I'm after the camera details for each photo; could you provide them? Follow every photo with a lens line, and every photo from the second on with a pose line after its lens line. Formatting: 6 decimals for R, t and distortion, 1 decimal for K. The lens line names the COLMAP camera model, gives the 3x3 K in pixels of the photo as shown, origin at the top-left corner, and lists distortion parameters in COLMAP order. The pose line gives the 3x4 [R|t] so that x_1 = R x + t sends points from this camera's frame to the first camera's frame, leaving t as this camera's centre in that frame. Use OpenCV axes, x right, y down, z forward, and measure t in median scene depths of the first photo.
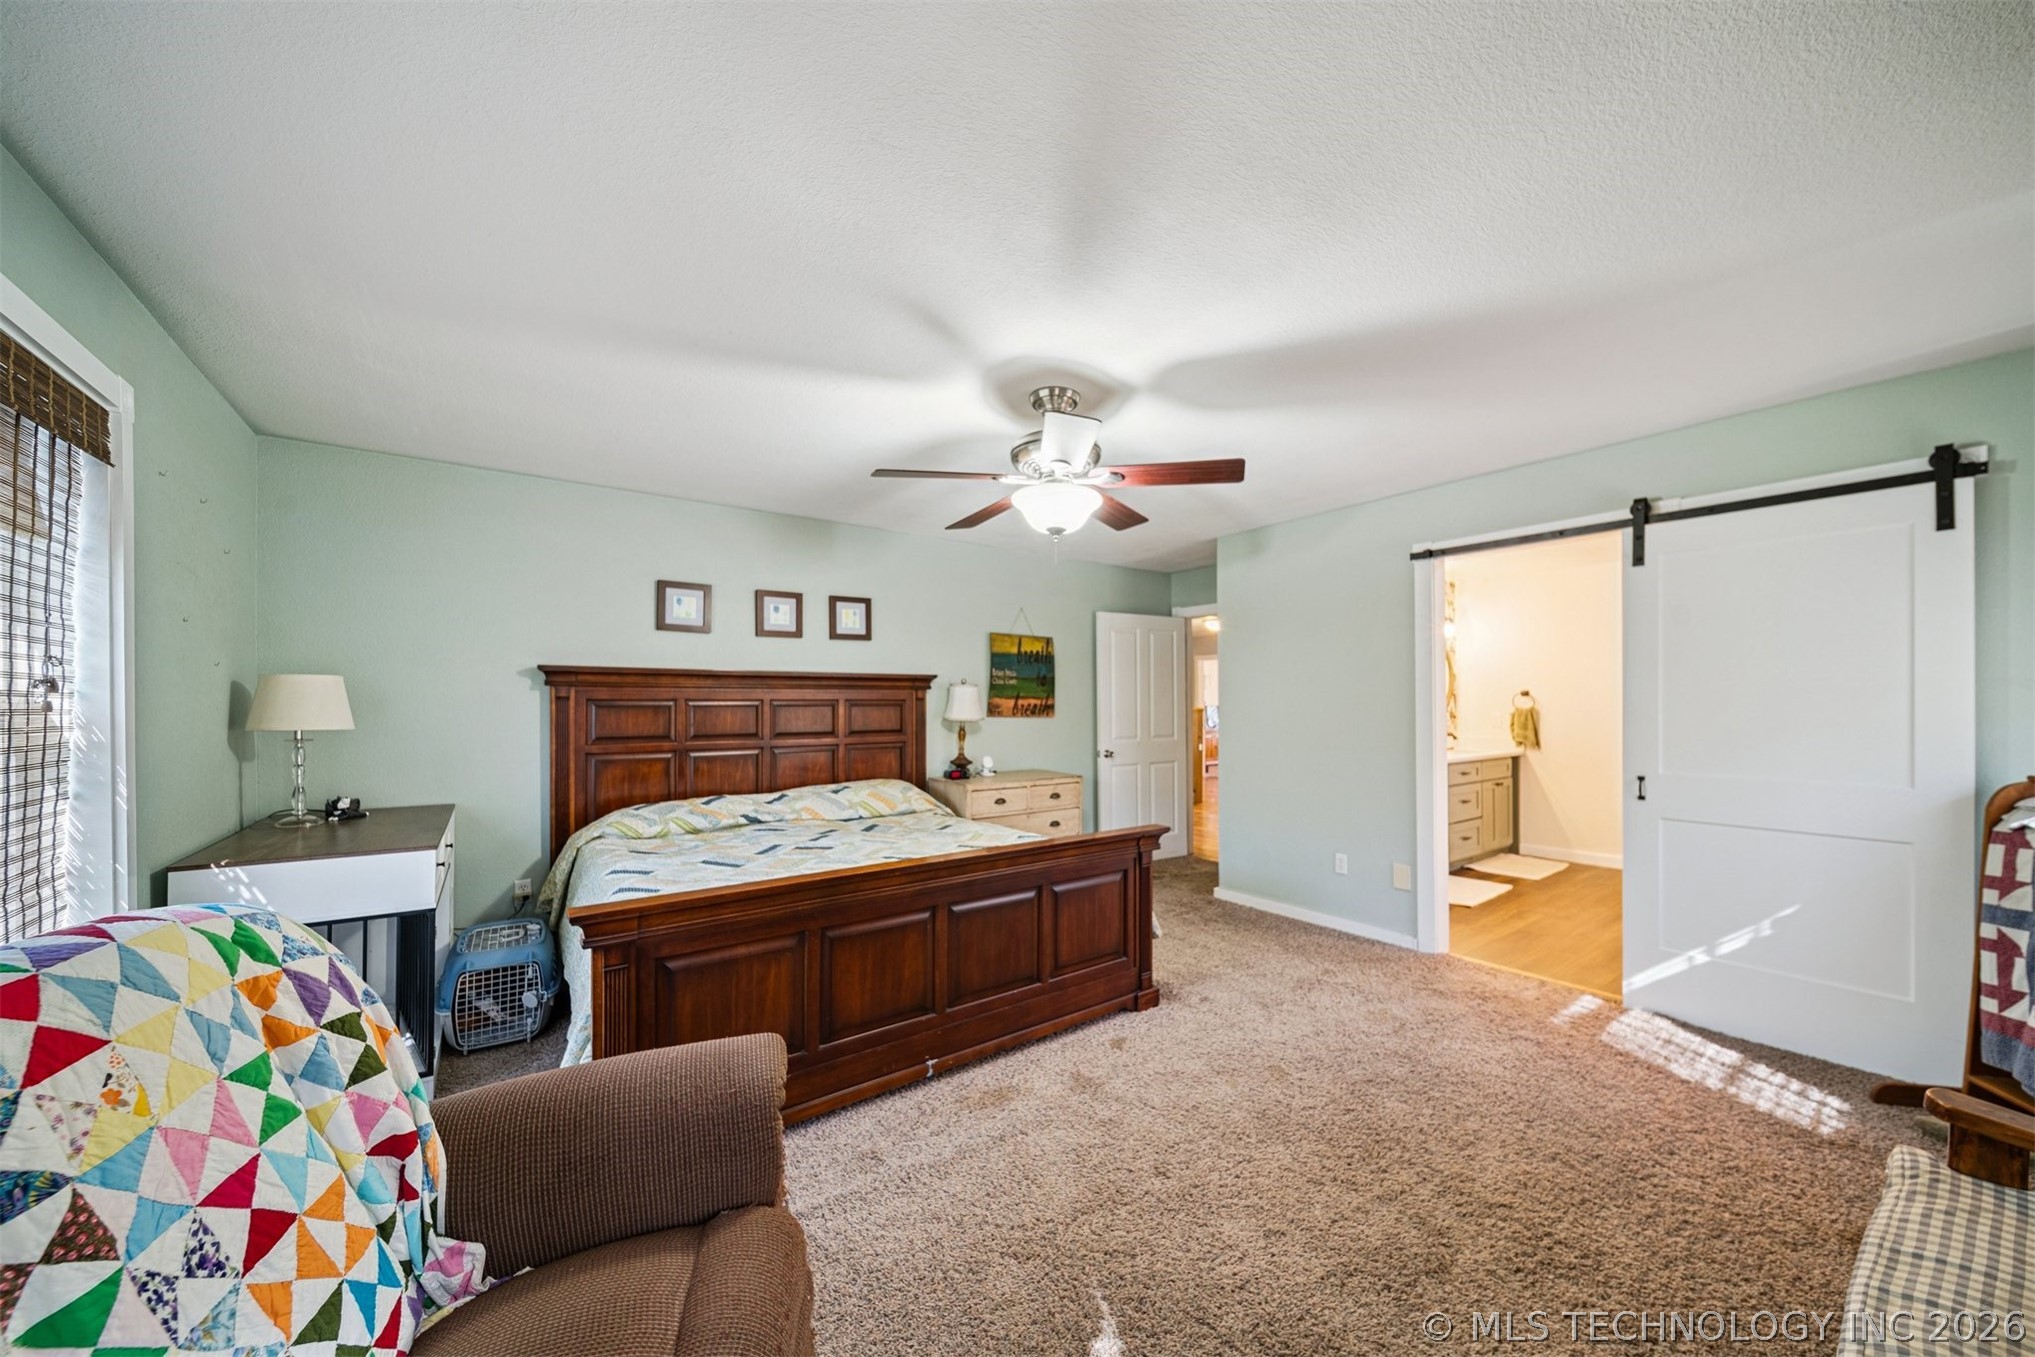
lens RADIAL K [[720.0, 0, 1026.2], [0, 720.0, 682.8], [0, 0, 1]] dist [0.001354, -0.001894]
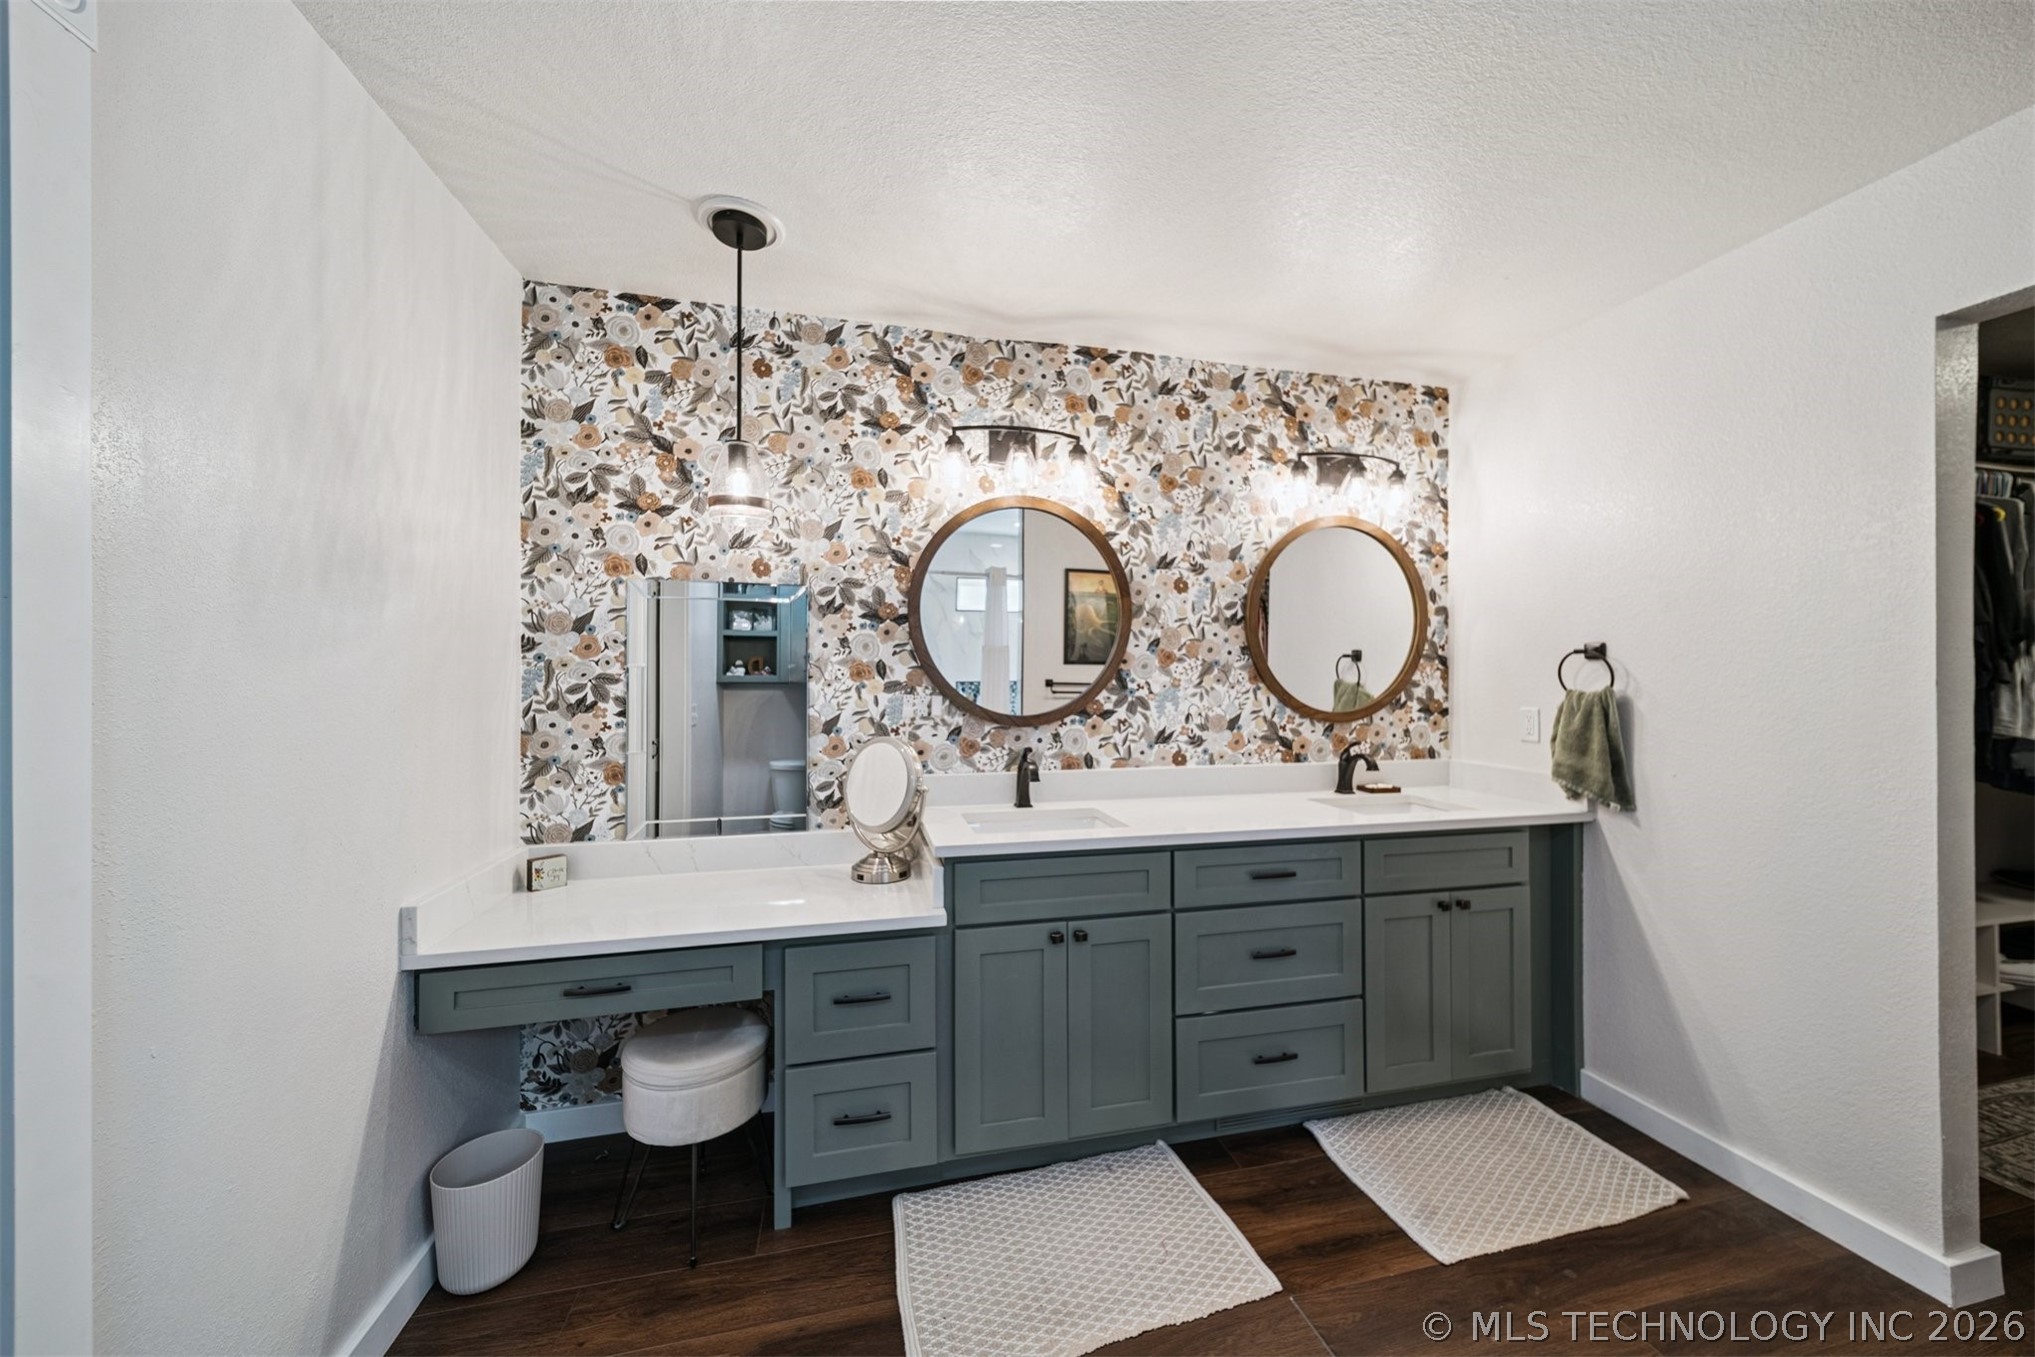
lens RADIAL K [[718.2, 0, 1020.2], [0, 718.2, 675.2], [0, 0, 1]] dist [0.005172, -0.000059]
pose [[0.923758, -0.002526, -0.382968, 0.567571], [0.008407, 0.999871, 0.013686, 0.019037], [0.382884, -0.015862, 0.923660, 0.563383]]
